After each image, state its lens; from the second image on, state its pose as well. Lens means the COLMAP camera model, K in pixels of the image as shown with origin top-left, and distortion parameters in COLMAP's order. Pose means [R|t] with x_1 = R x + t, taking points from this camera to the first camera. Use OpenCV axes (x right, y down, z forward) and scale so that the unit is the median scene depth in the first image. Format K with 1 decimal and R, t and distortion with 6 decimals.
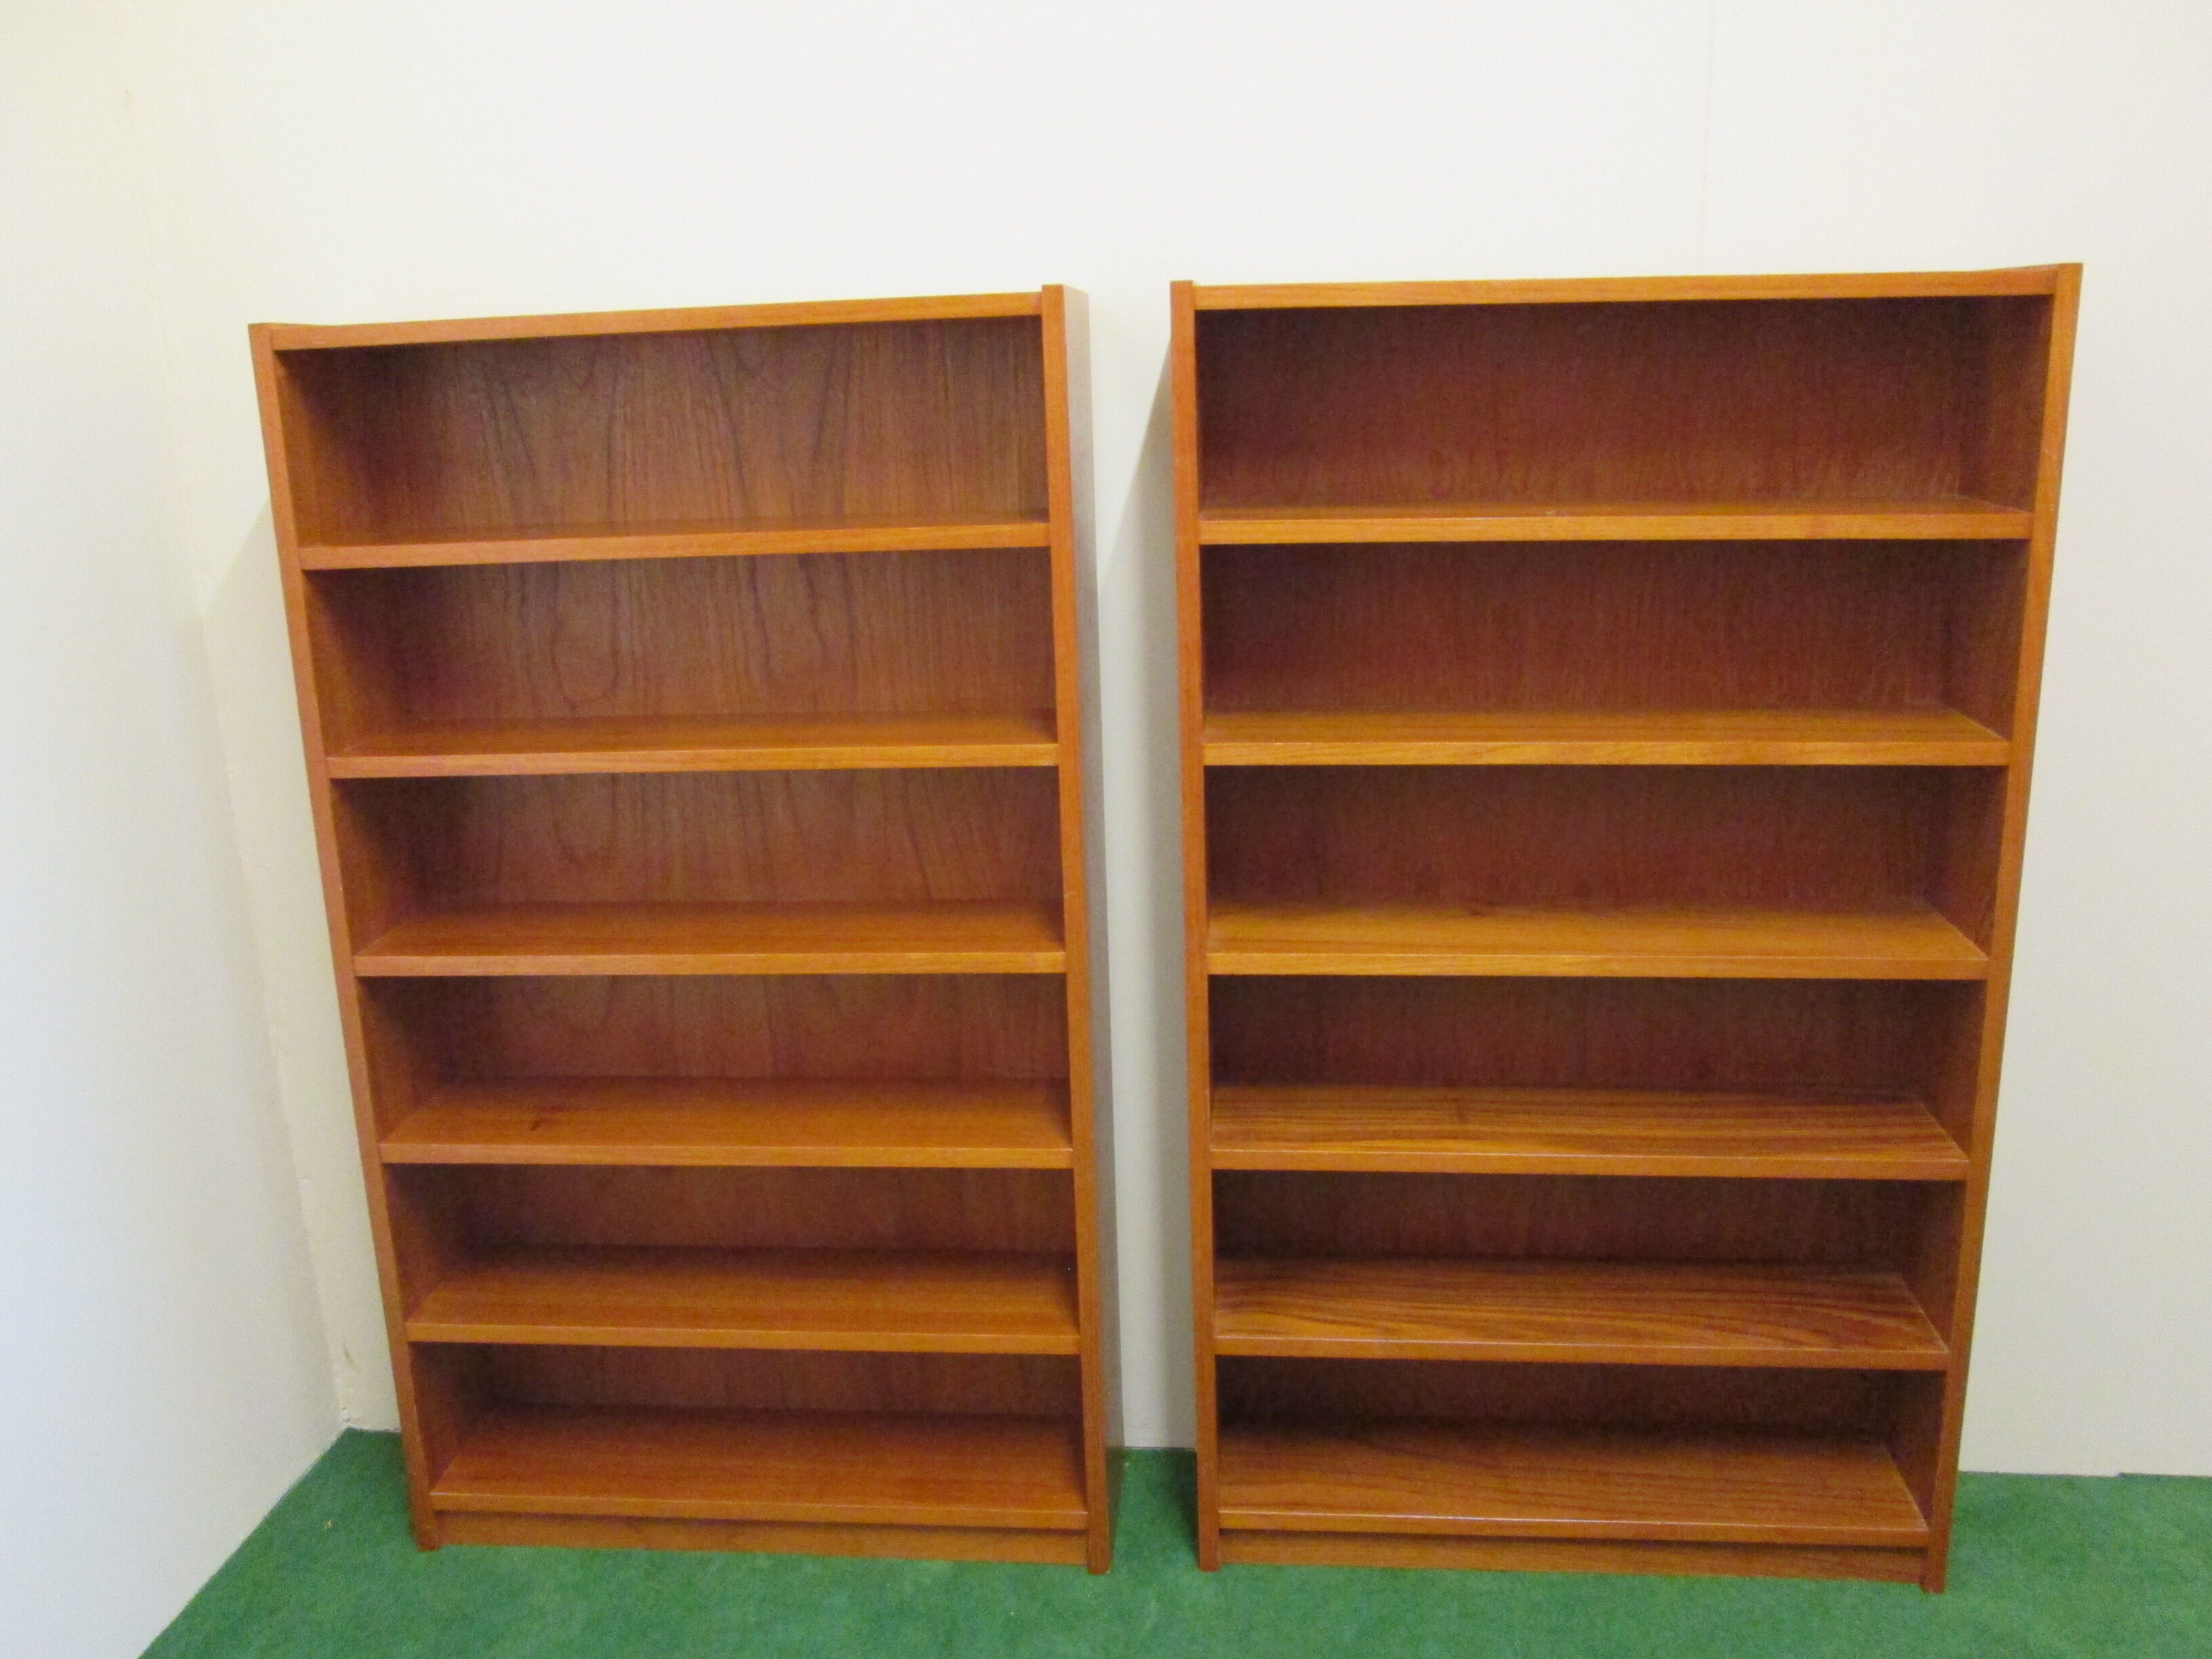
lens RADIAL K [[1816.7, 0, 1095.7], [0, 1816.7, 820.5], [0, 0, 1]] dist [-0.048373, 0.015495]
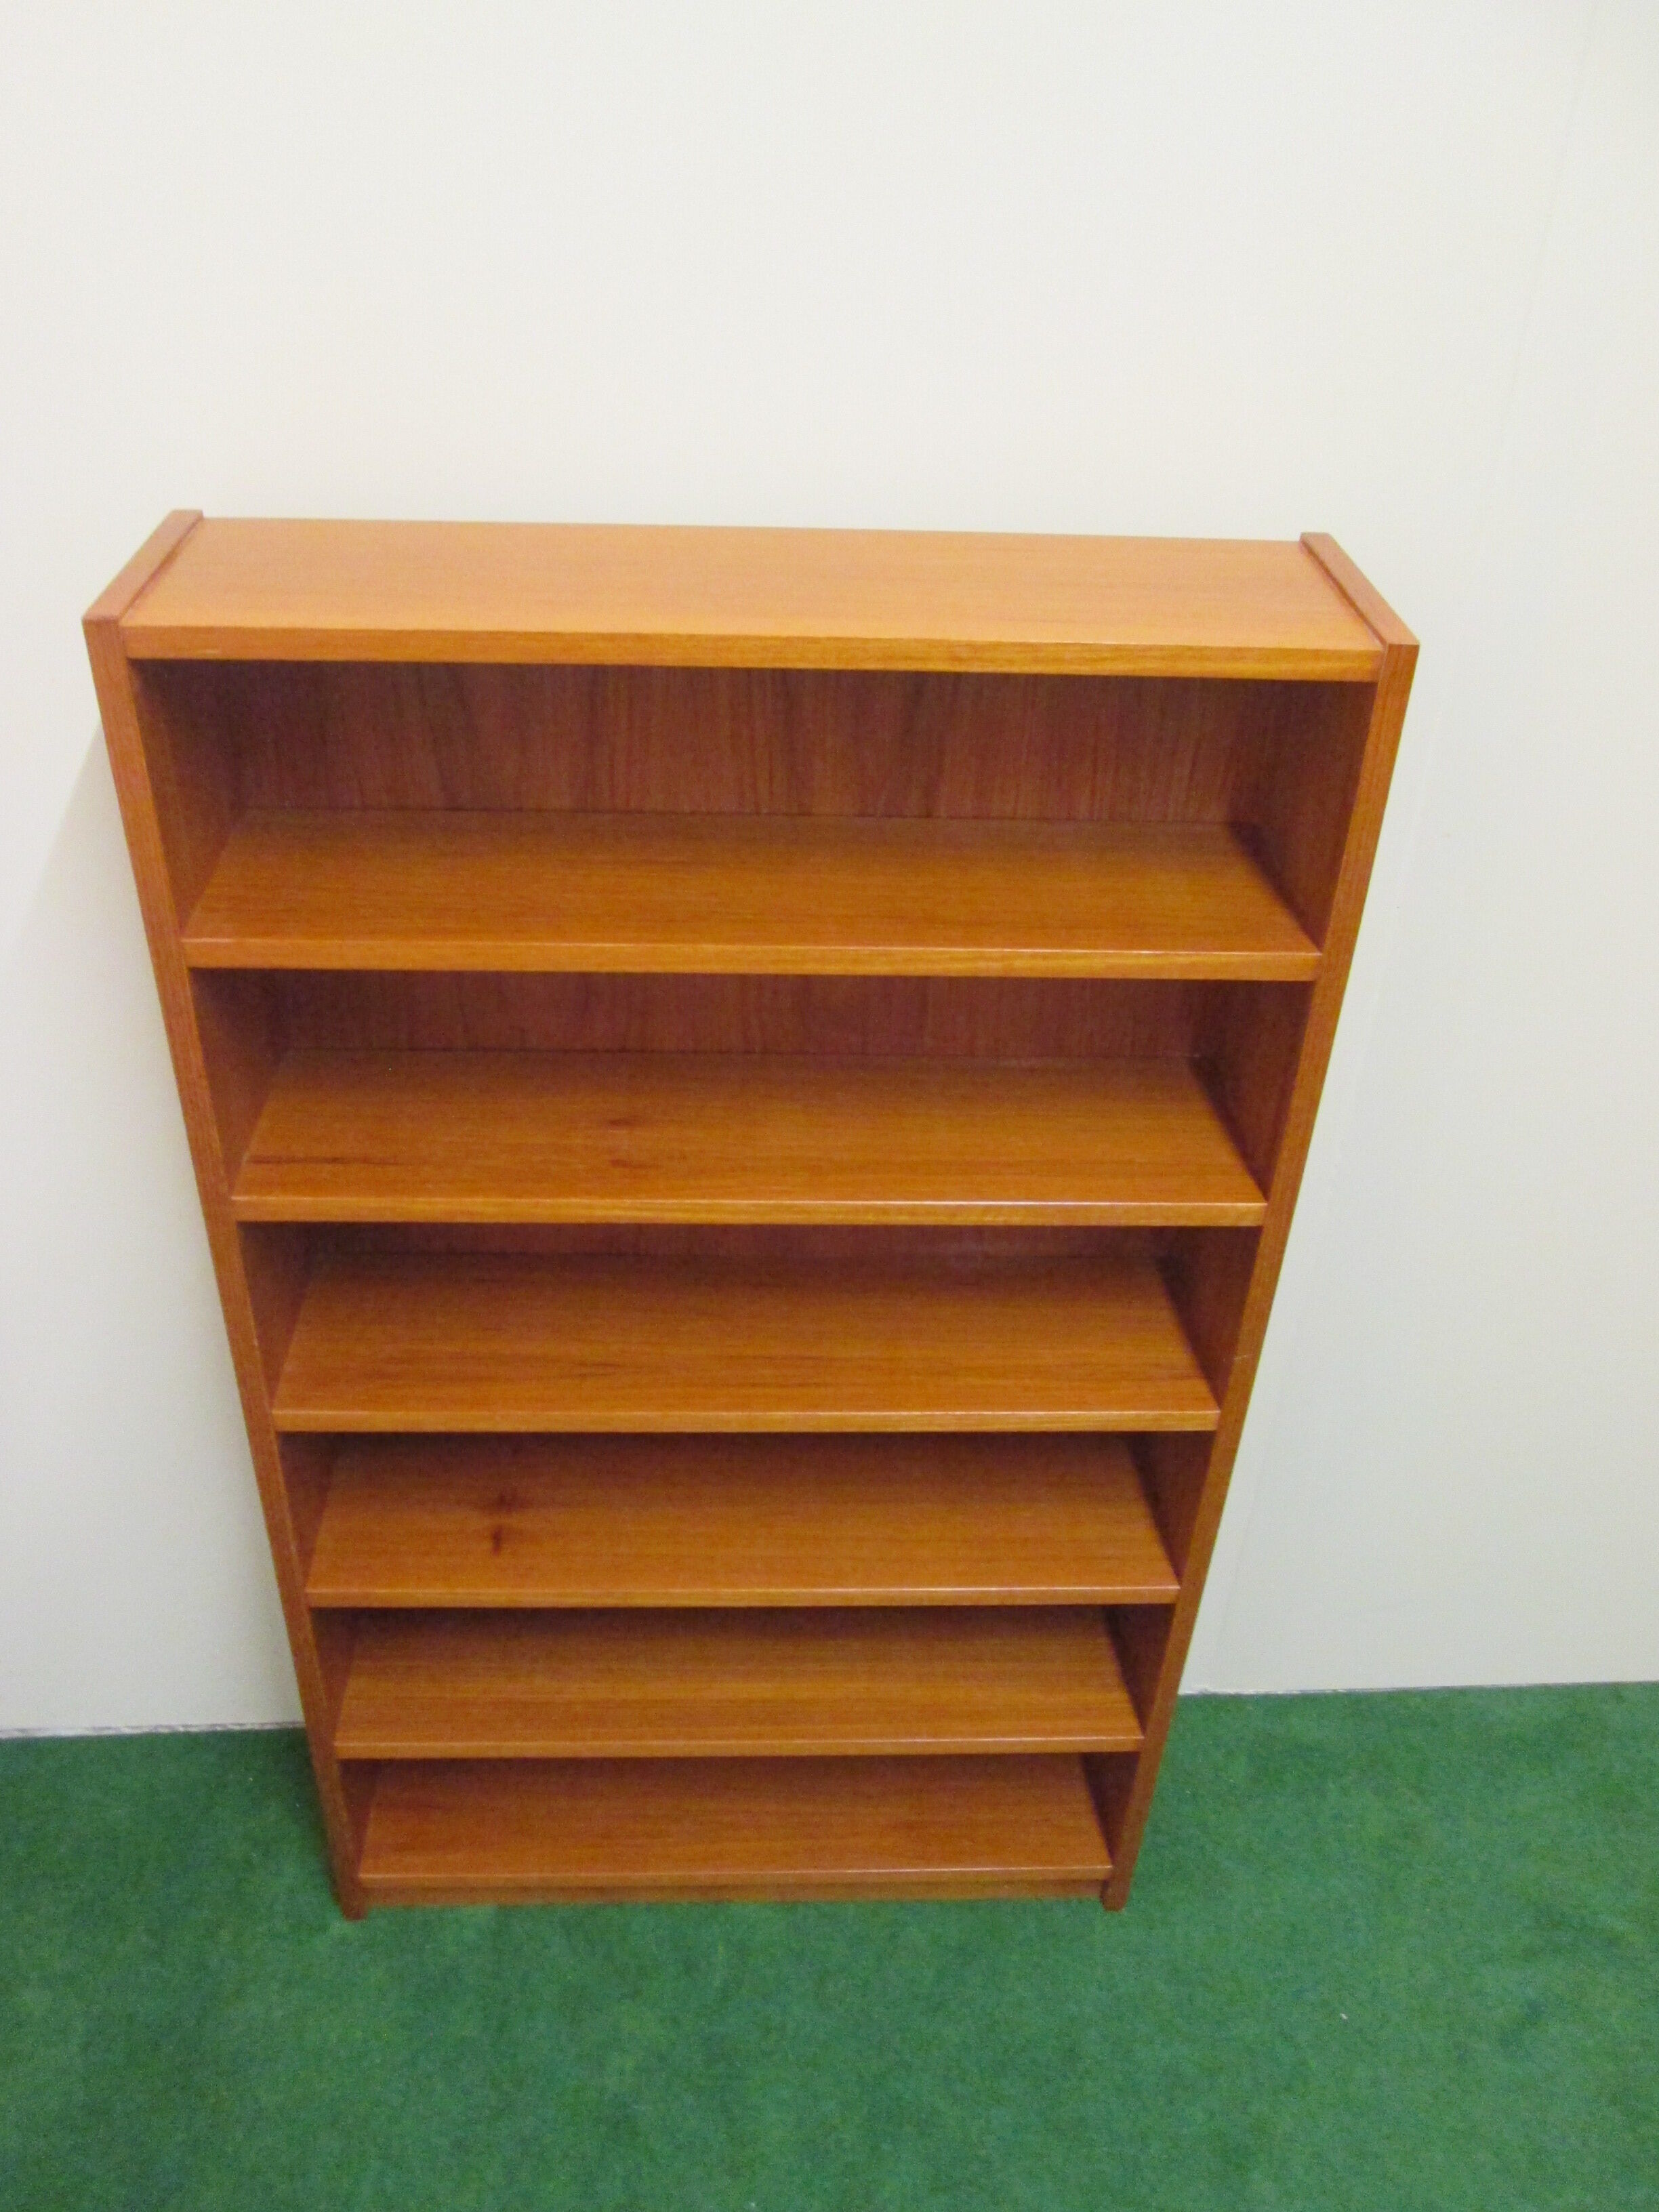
lens RADIAL K [[1816.7, 0, 818.2], [0, 1816.7, 1083.2], [0, 0, 1]] dist [-0.048373, 0.015495]
pose [[0.988799, -0.015513, 0.148442, -0.290500], [-0.037301, 0.937335, 0.346427, -0.314411], [-0.144514, -0.348084, 0.926258, 0.312333]]
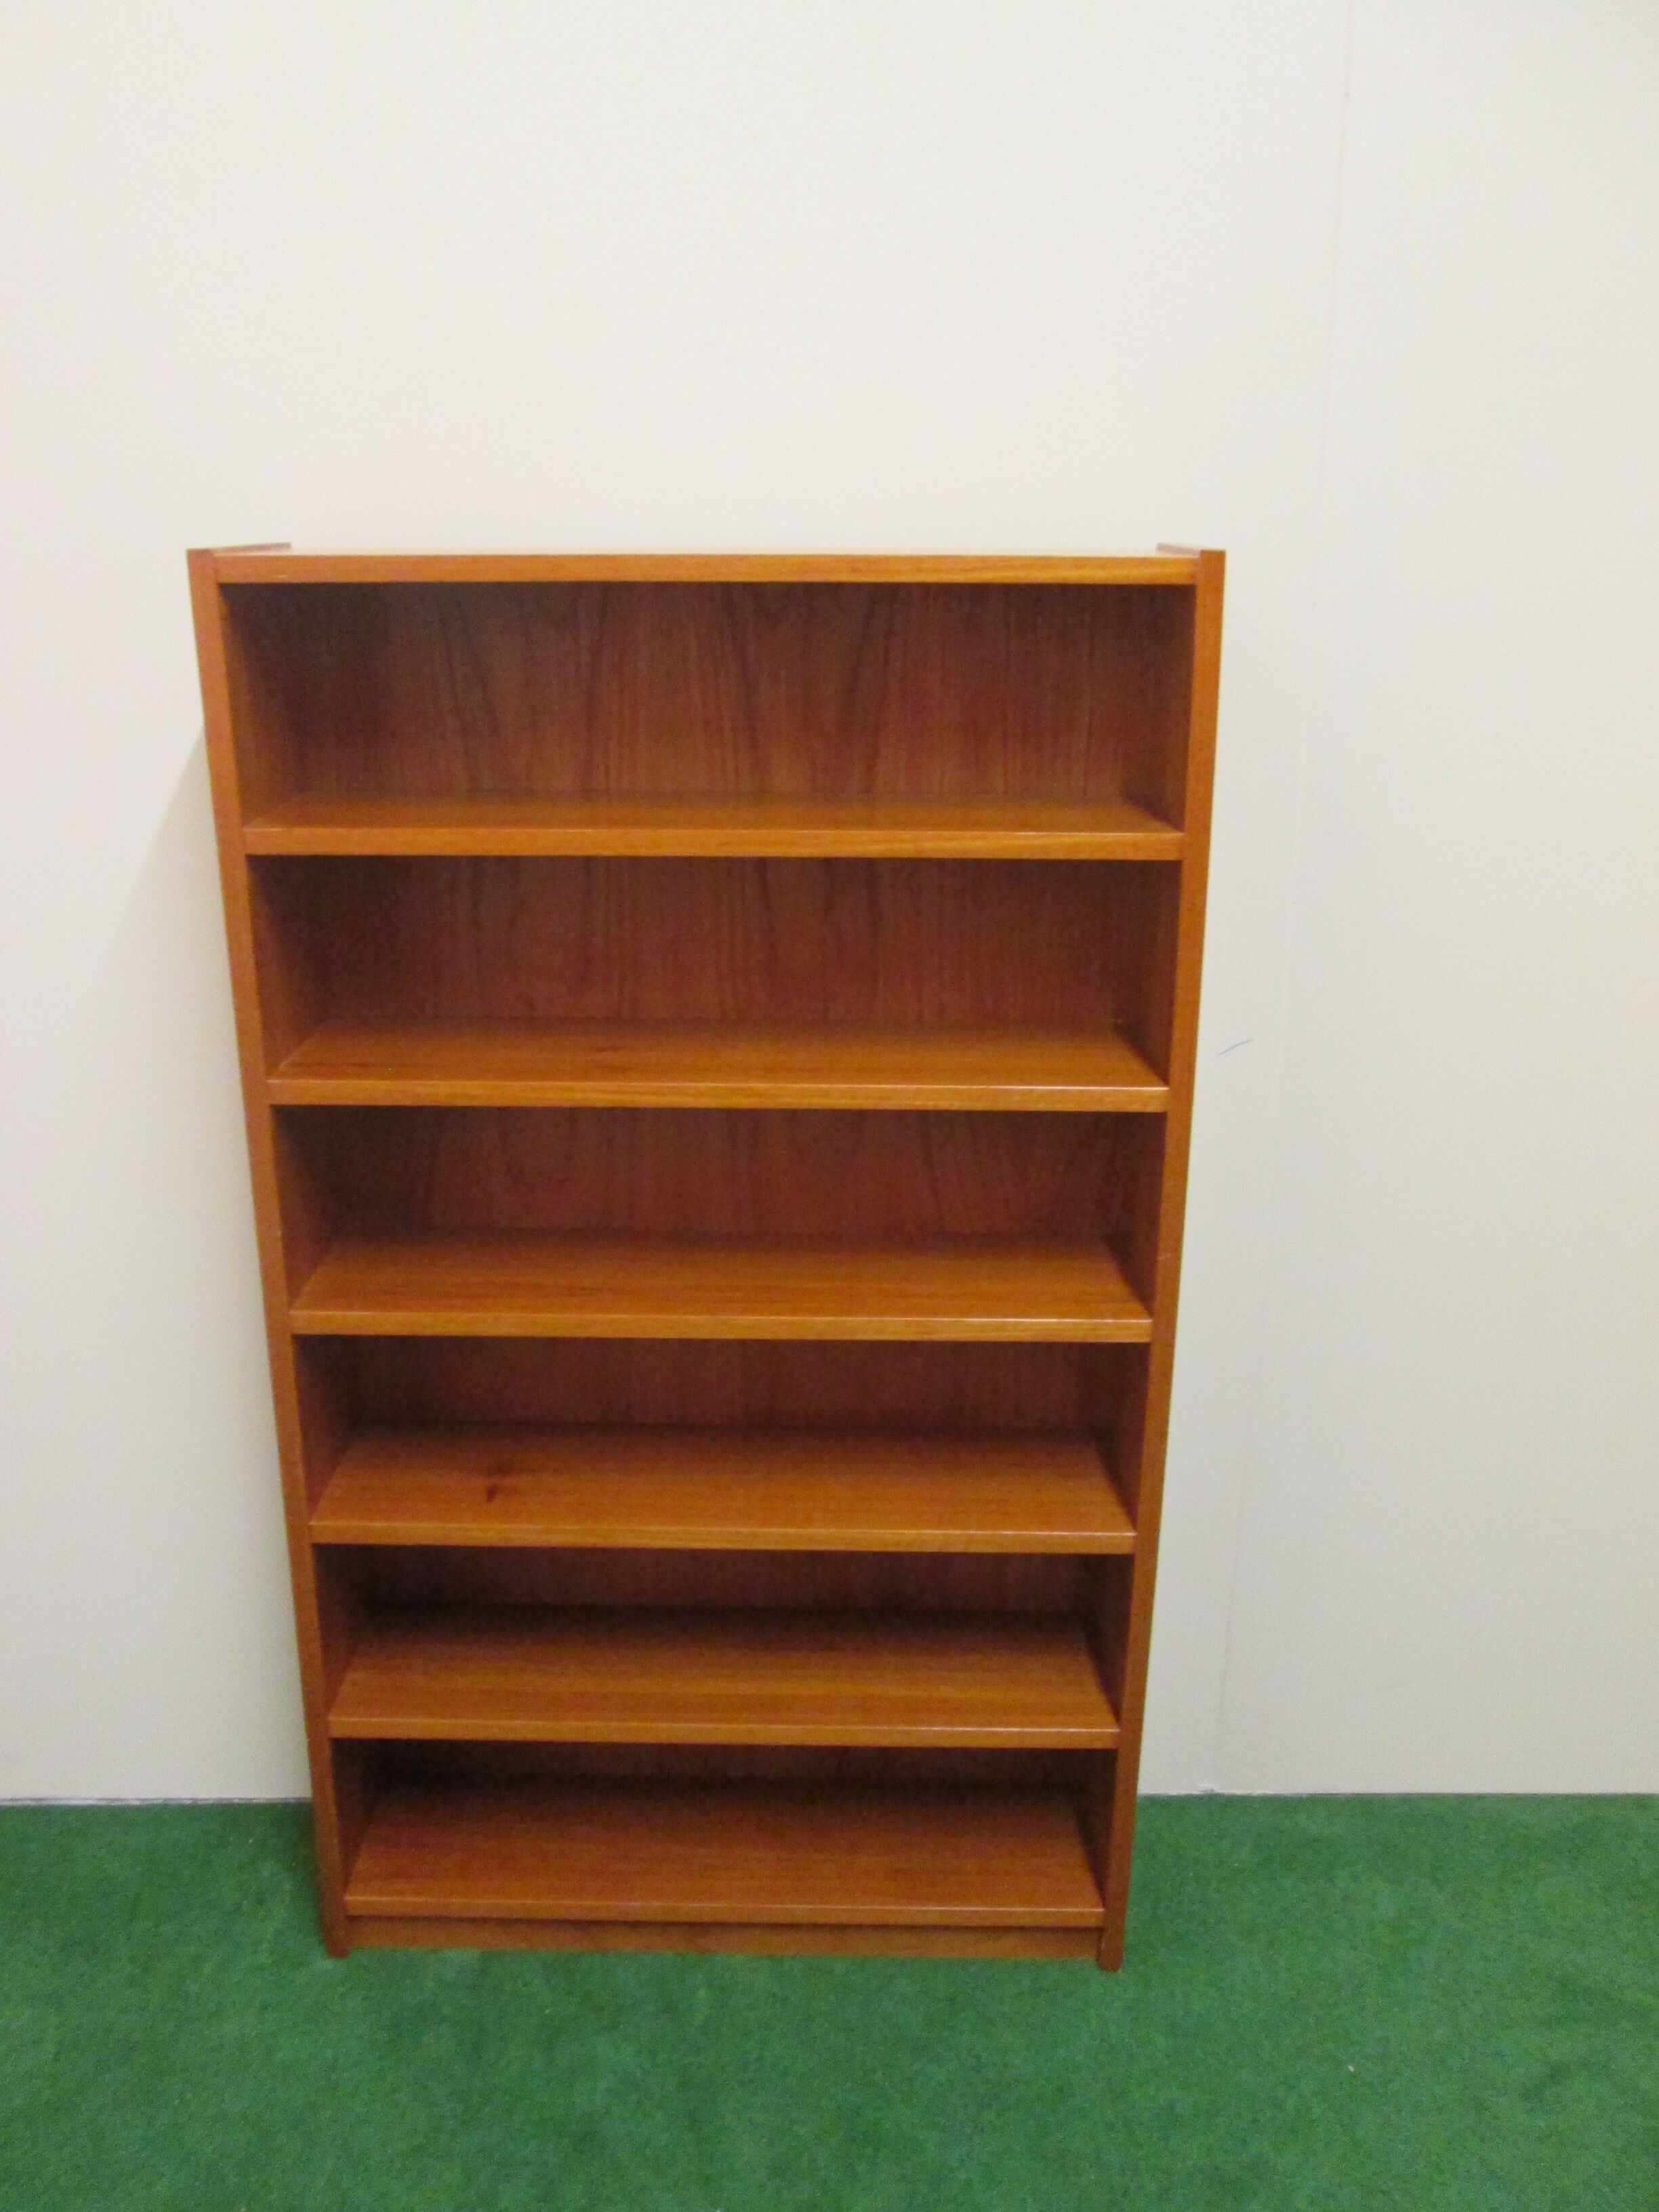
lens RADIAL K [[1816.7, 0, 814.7], [0, 1816.7, 1093.0], [0, 0, 1]] dist [-0.048373, 0.015495]
pose [[0.996035, 0.014365, 0.087799, -0.238779], [-0.020614, 0.997285, 0.070688, -0.087832], [-0.086545, -0.072218, 0.993627, 0.147759]]
